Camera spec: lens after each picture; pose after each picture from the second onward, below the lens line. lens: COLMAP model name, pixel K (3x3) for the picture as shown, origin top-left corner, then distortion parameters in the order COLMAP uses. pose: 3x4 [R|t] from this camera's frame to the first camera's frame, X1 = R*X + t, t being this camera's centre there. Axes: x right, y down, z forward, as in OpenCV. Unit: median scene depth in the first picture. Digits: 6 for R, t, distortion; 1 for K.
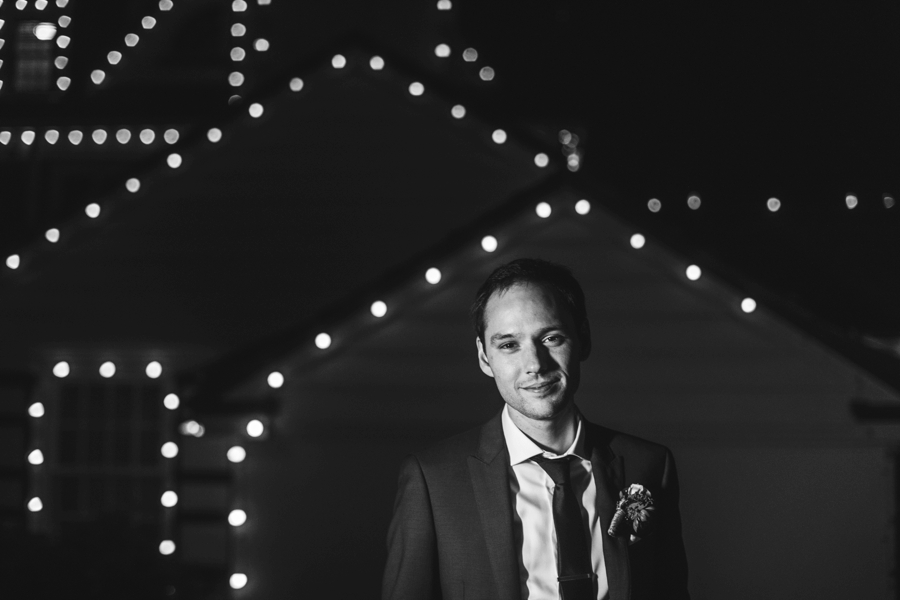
lens RADIAL K [[1215.0, 0, 450.0], [0, 1215.0, 300.0], [0, 0, 1]] dist [-0.220197, 0.464104]
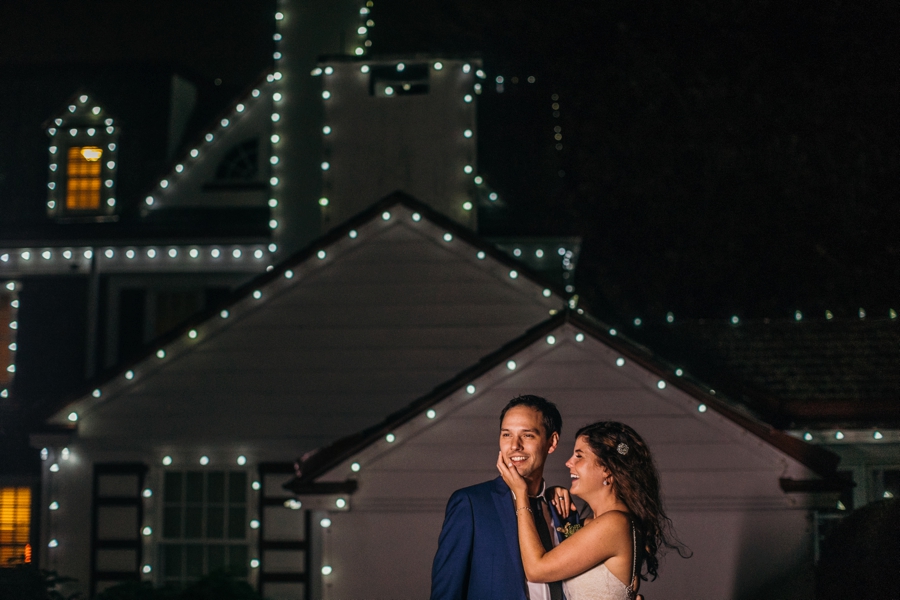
lens RADIAL K [[1215.0, 0, 450.0], [0, 1215.0, 300.0], [0, 0, 1]] dist [-0.220197, 0.464104]
pose [[0.999921, -0.010676, 0.006629, -0.034101], [0.011113, 0.997502, -0.069753, -0.019437], [-0.005868, 0.069821, 0.997542, -0.275393]]
